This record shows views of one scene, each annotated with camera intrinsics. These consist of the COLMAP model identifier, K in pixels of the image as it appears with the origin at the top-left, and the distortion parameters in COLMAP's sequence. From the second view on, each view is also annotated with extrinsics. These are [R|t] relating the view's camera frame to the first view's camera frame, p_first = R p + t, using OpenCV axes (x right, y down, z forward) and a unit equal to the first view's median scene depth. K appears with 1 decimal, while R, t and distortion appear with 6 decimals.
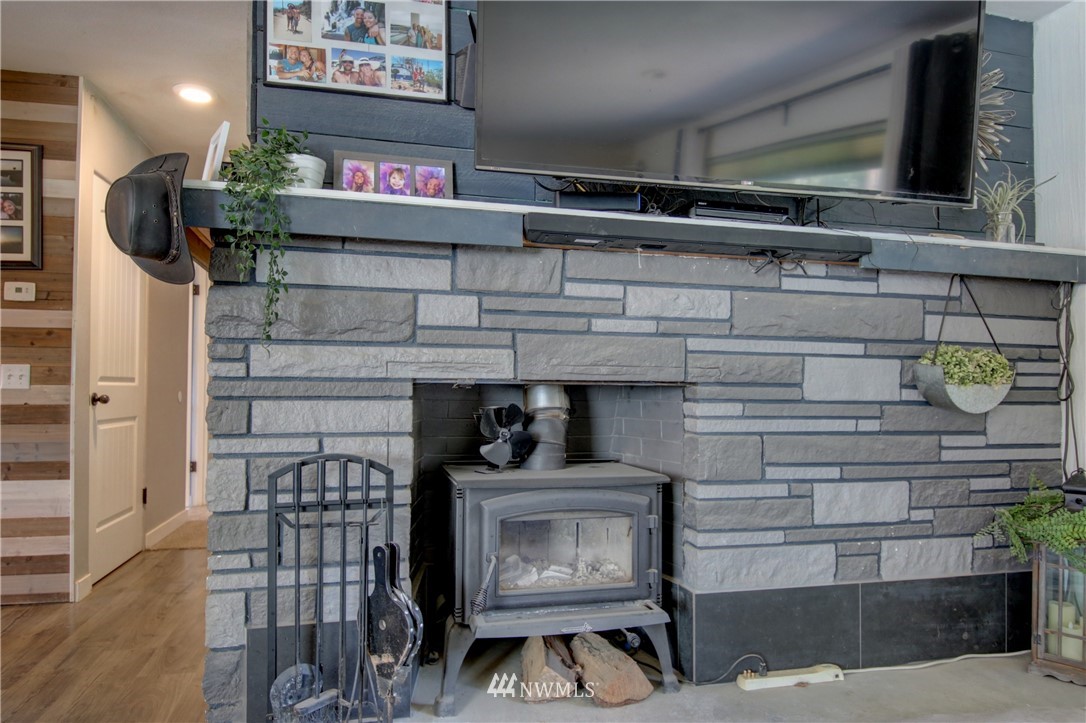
lens RADIAL K [[674.9, 0, 540.0], [0, 674.9, 376.7], [0, 0, 1]] dist [0.030281, -0.039354]
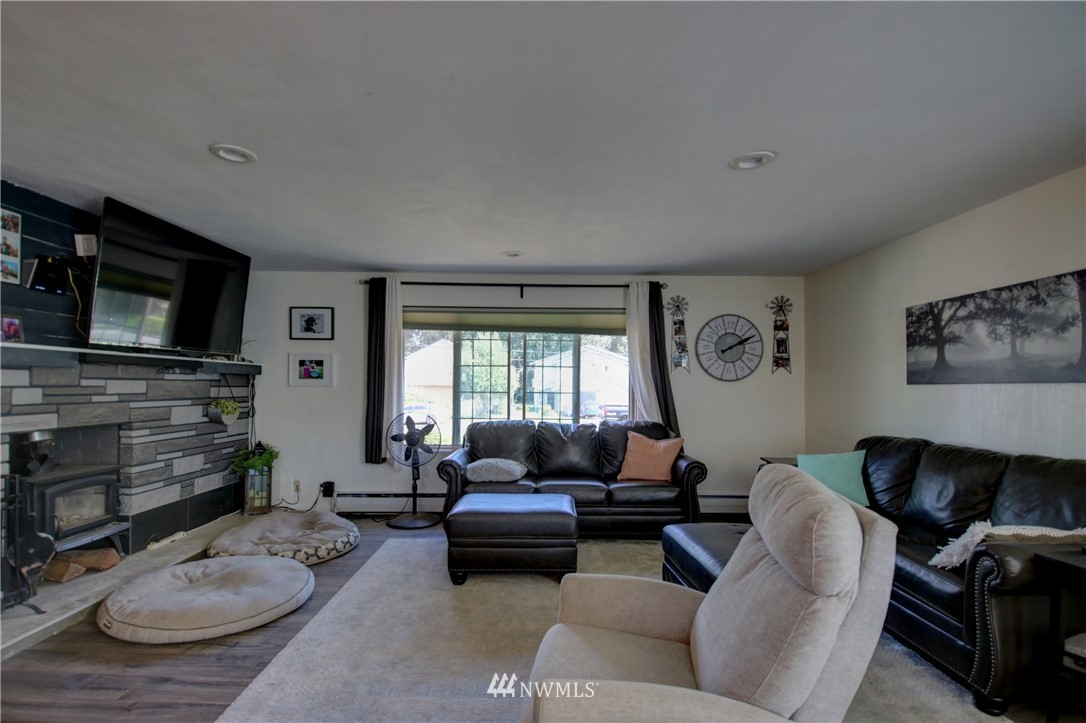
lens RADIAL K [[504.6, 0, 543.5], [0, 504.6, 373.7], [0, 0, 1]] dist [0.008881, -0.022210]
pose [[0.233304, 0.015163, 0.972286, -1.028675], [-0.023349, 0.999677, -0.009987, -0.159334], [-0.972123, -0.020371, 0.233583, -0.685799]]
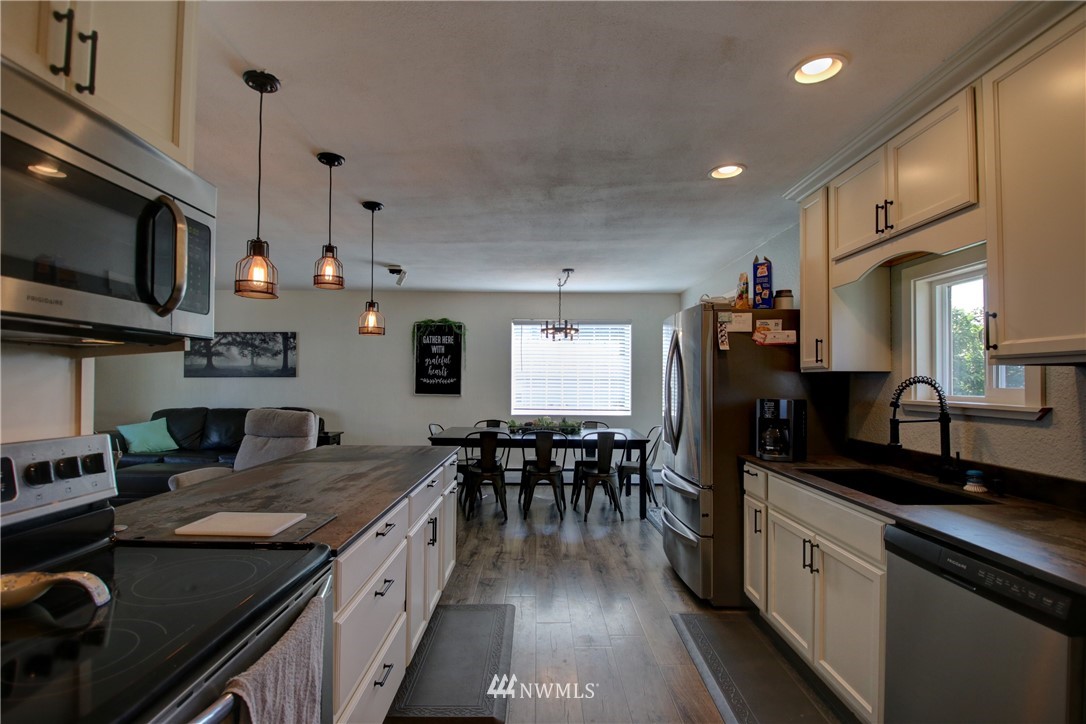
lens RADIAL K [[504.6, 0, 543.6], [0, 504.6, 374.4], [0, 0, 1]] dist [0.008881, -0.022210]
pose [[-0.971708, -0.007807, 0.236058, -1.759430], [-0.015124, 0.999459, -0.029204, -0.133089], [-0.235702, -0.031948, -0.971300, 0.795092]]
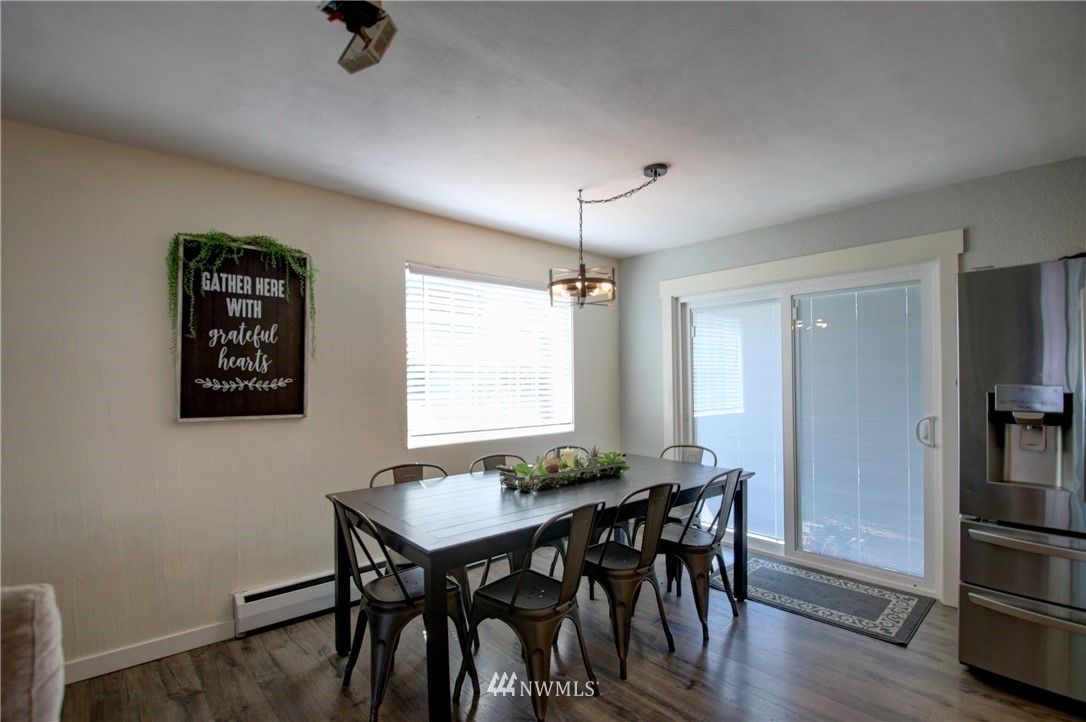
lens RADIAL K [[504.6, 0, 540.1], [0, 504.6, 374.9], [0, 0, 1]] dist [0.008881, -0.022210]
pose [[-0.887935, -0.002005, -0.459964, -0.587466], [0.011244, 0.999597, -0.026061, -0.153498], [0.459831, -0.028313, -0.887555, -0.447697]]
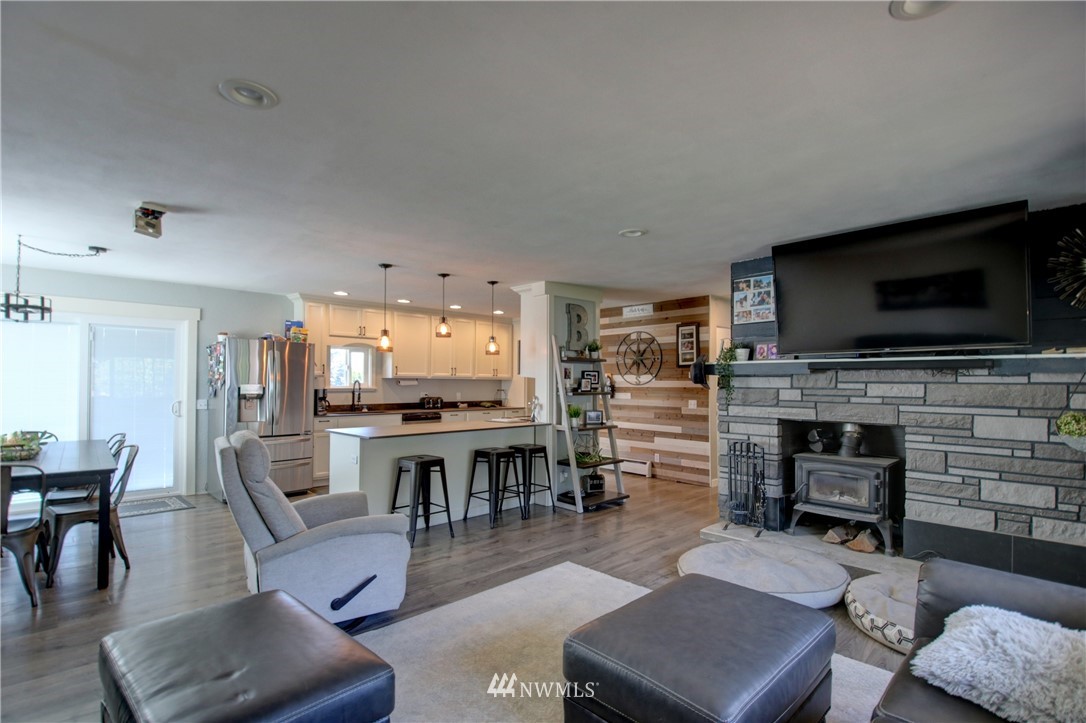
lens RADIAL K [[504.6, 0, 543.2], [0, 504.6, 373.0], [0, 0, 1]] dist [0.008881, -0.022210]
pose [[0.504781, -0.019475, -0.863028, 1.026384], [0.012018, 0.999807, -0.015533, -0.147128], [0.863164, -0.002531, 0.504918, -0.851485]]
